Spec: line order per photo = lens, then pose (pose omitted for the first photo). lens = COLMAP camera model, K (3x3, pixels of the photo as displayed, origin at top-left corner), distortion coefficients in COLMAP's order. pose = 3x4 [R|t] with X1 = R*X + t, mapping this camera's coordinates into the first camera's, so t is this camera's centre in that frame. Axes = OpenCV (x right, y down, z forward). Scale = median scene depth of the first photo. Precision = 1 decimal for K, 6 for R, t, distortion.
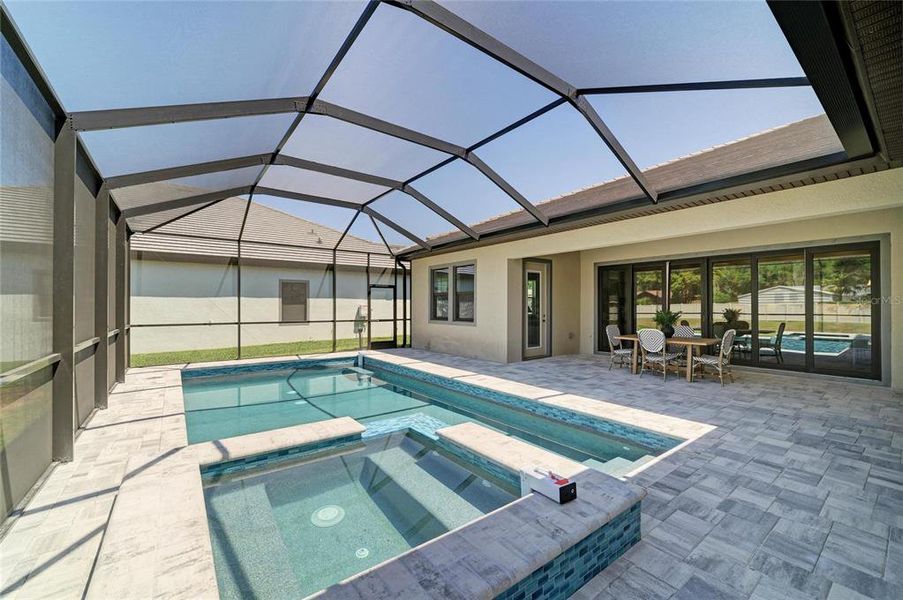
lens RADIAL K [[367.2, 0, 465.6], [0, 367.2, 304.1], [0, 0, 1]] dist [-0.000270, 0.000065]
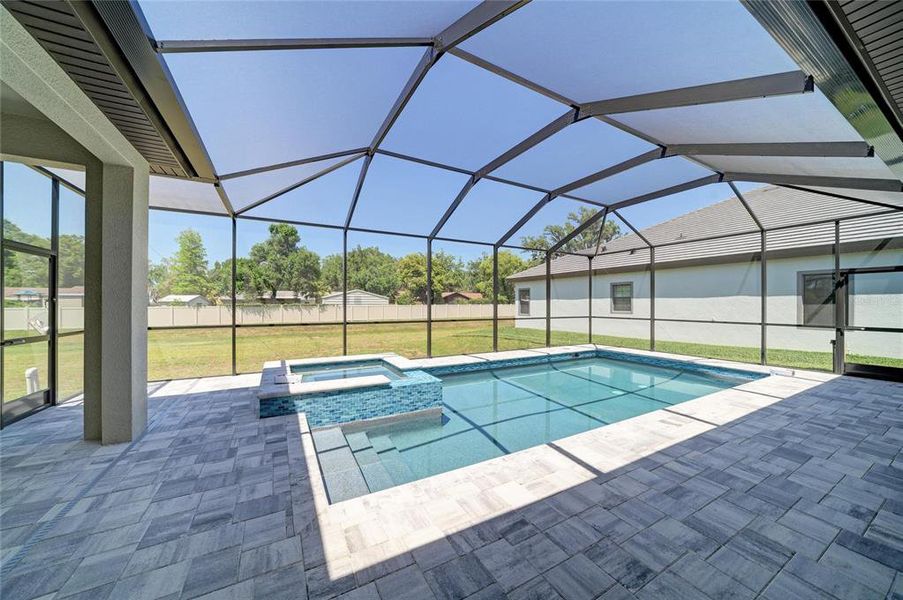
lens RADIAL K [[320.2, 0, 453.5], [0, 320.2, 304.6], [0, 0, 1]] dist [-0.020596, 0.000290]
pose [[-0.168462, -0.001303, -0.985707, 1.052458], [0.001941, 0.999997, -0.001654, 0.011183], [0.985706, -0.002192, -0.168459, 1.225302]]
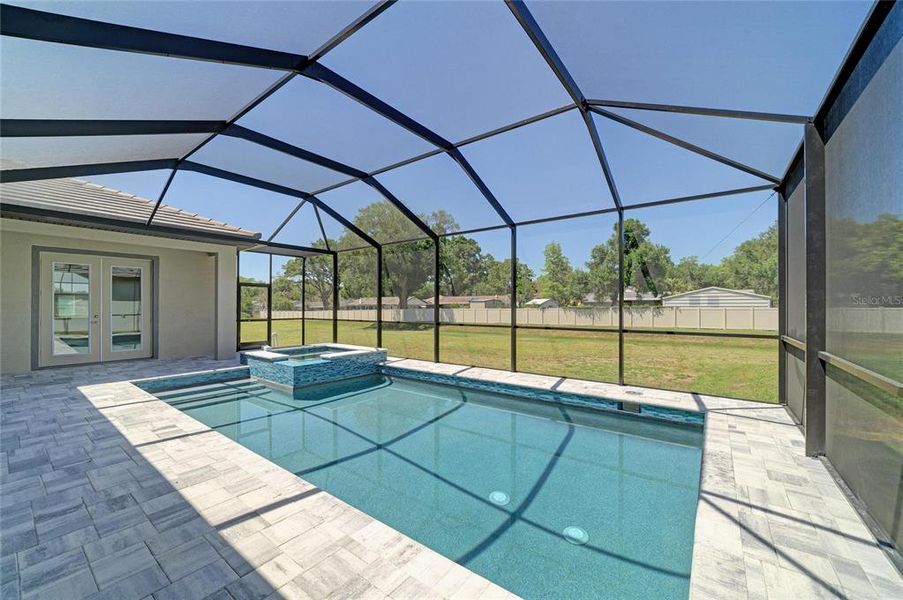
lens RADIAL K [[352.9, 0, 453.1], [0, 352.9, 303.7], [0, 0, 1]] dist [-0.023588, 0.005355]
pose [[-0.968724, -0.004507, -0.248101, -0.440115], [-0.001730, 0.999933, -0.011411, 0.014753], [0.248136, -0.010624, -0.968667, 2.775326]]
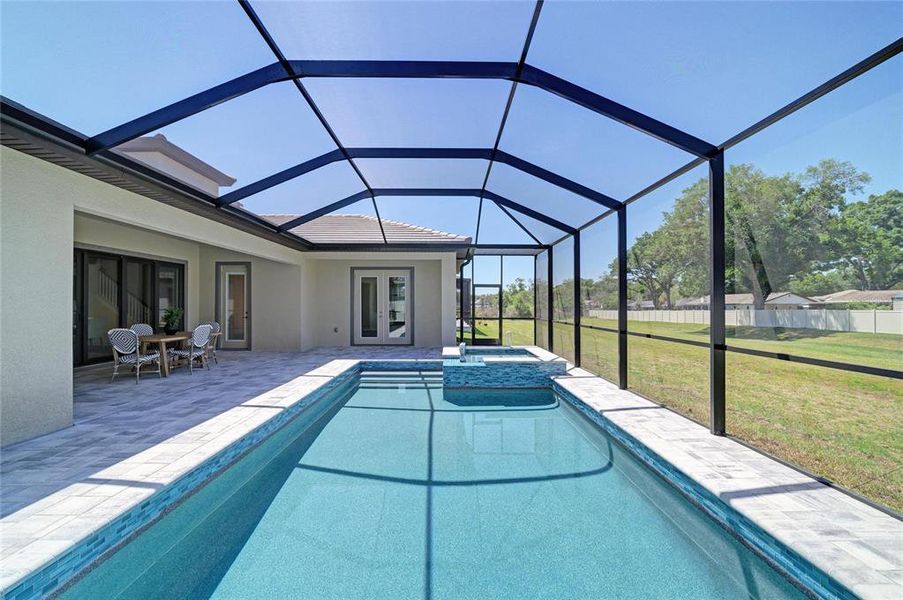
lens RADIAL K [[352.9, 0, 453.1], [0, 352.9, 303.7], [0, 0, 1]] dist [-0.023588, 0.005355]
pose [[-0.789588, -0.001594, 0.613635, -1.184959], [-0.006594, 0.999961, -0.005887, 0.008475], [-0.613602, -0.008695, -0.789568, 2.272340]]
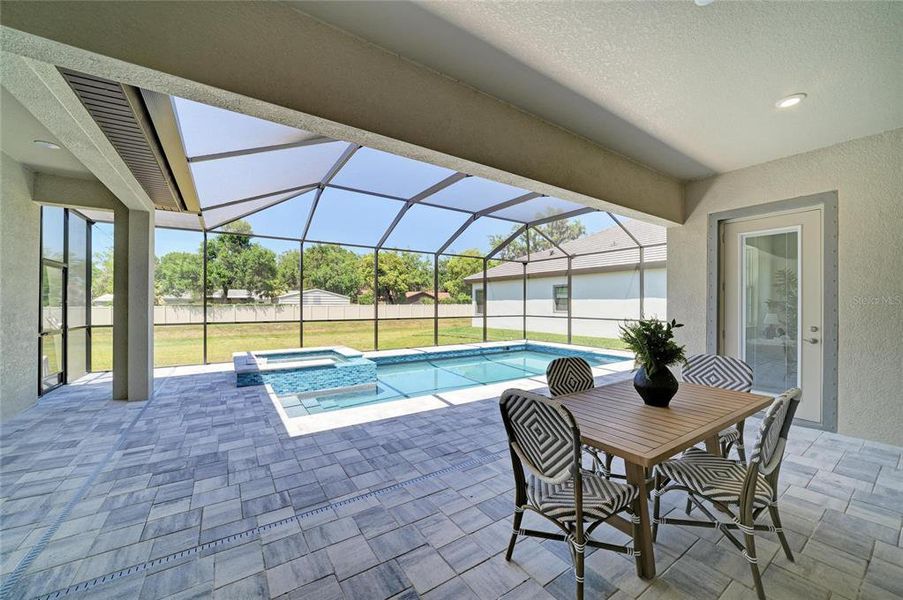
lens RADIAL K [[341.7, 0, 453.7], [0, 341.7, 303.8], [0, 0, 1]] dist [-0.019651, -0.000107]
pose [[-0.081561, -0.002508, -0.996665, 1.531483], [0.001689, 0.999995, -0.002655, 0.005783], [0.996667, -0.001899, -0.081556, 1.500017]]
